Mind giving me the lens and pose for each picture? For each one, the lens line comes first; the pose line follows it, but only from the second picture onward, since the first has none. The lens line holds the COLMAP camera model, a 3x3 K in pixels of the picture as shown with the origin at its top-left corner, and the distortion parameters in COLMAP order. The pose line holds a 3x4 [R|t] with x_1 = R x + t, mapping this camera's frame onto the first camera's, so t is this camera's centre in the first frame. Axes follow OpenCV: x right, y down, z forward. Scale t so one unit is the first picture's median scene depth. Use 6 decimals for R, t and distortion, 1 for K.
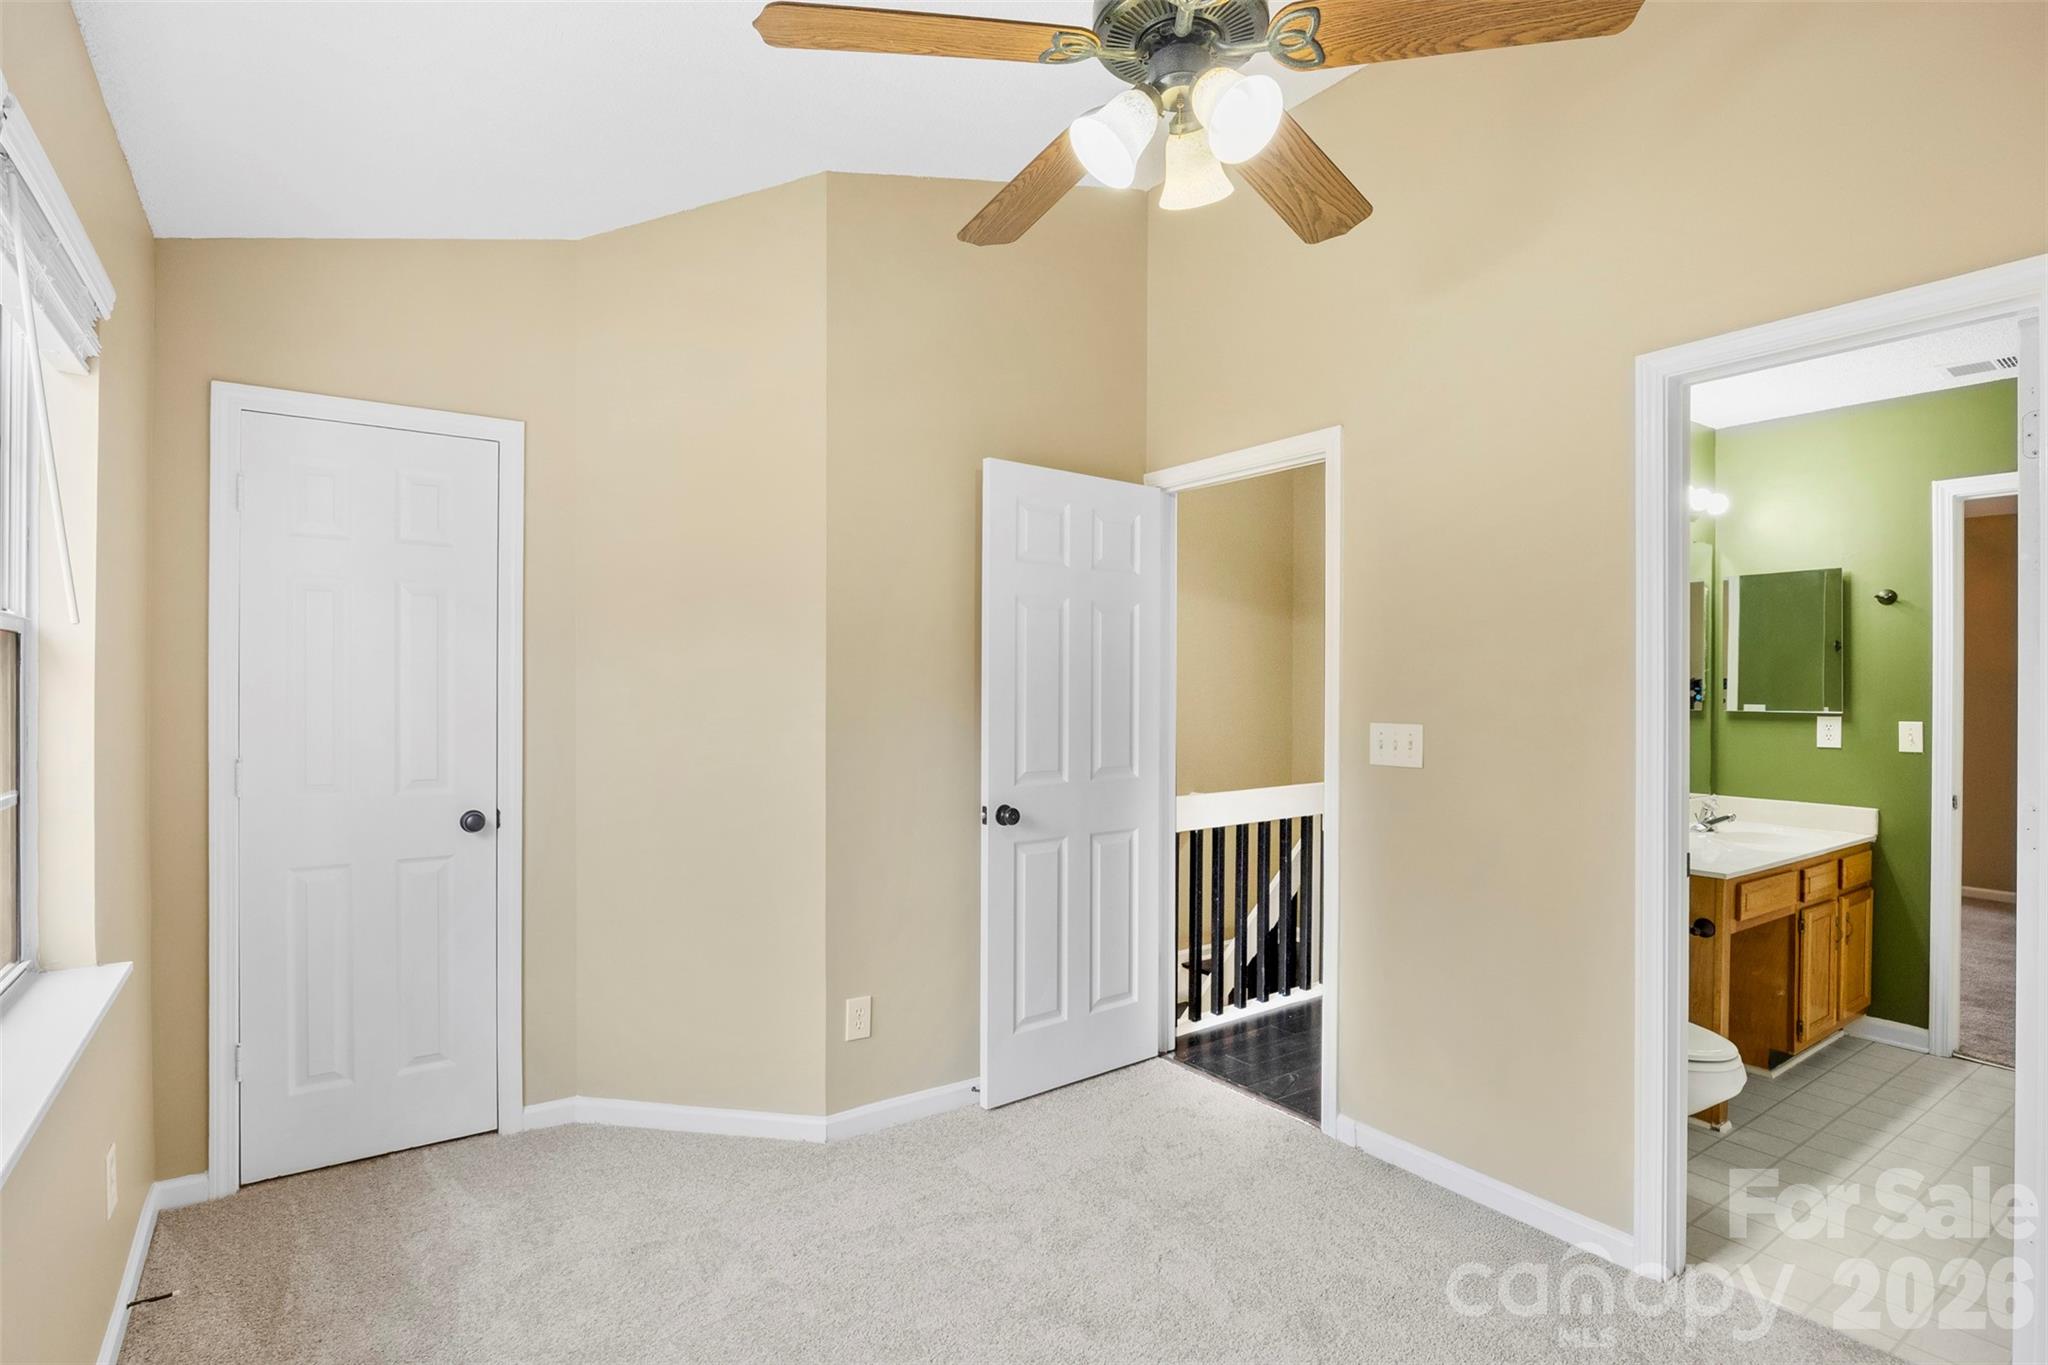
lens RADIAL K [[1013.7, 0, 1036.5], [0, 1013.7, 693.5], [0, 0, 1]] dist [-0.005821, 0.001161]
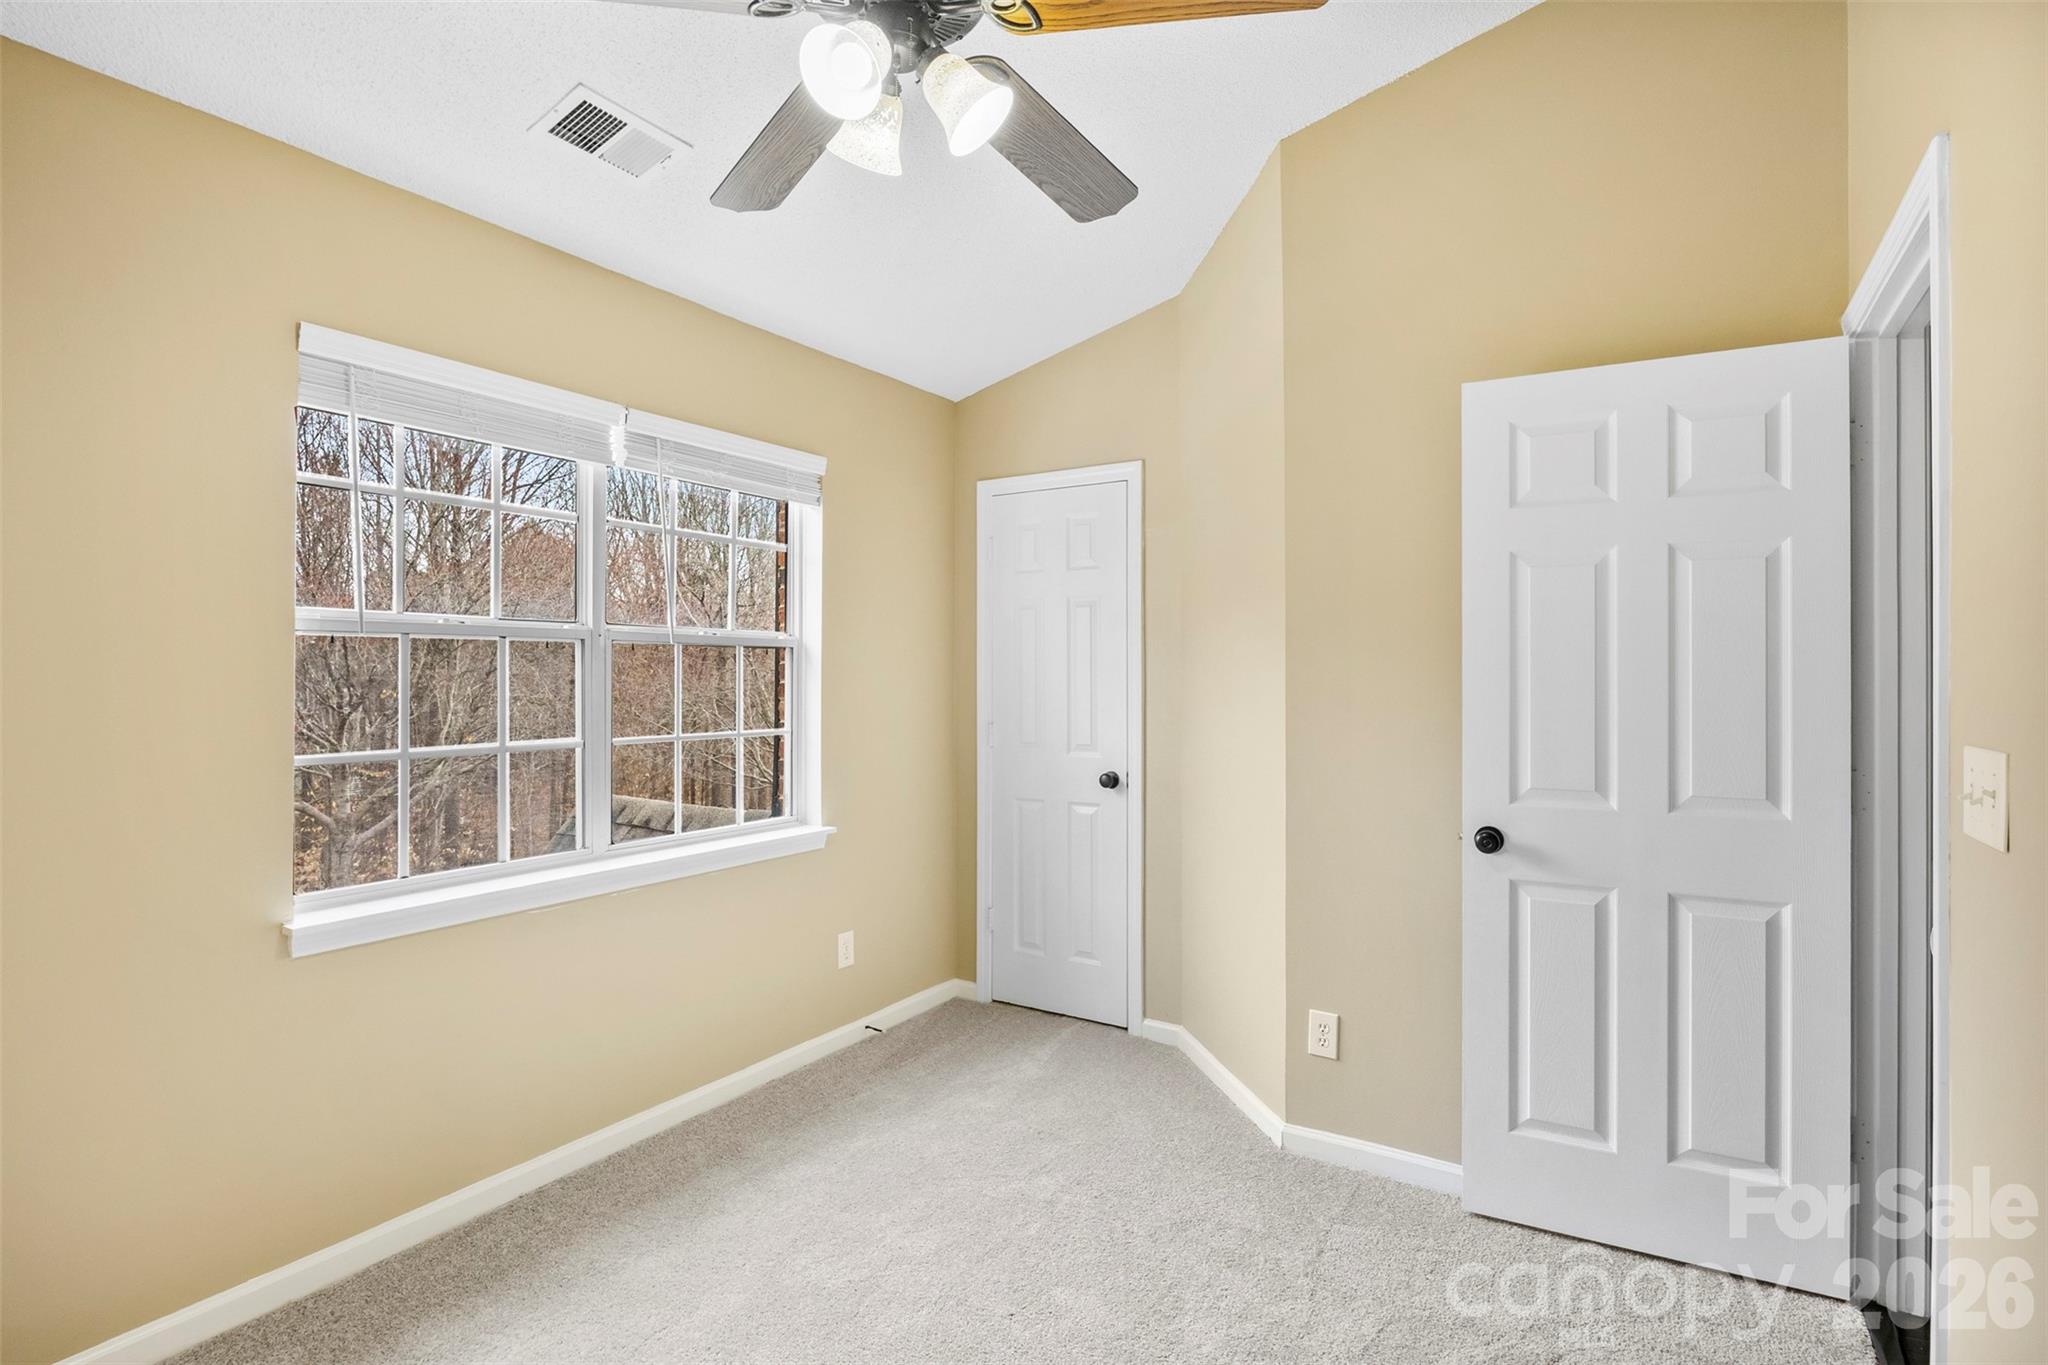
lens RADIAL K [[1013.7, 0, 1028.9], [0, 1013.7, 683.9], [0, 0, 1]] dist [-0.005821, 0.001161]
pose [[0.375725, 0.004219, -0.926722, 0.575414], [-0.005031, 0.999984, 0.002512, 0.001498], [0.926718, 0.003719, 0.375740, 0.406973]]
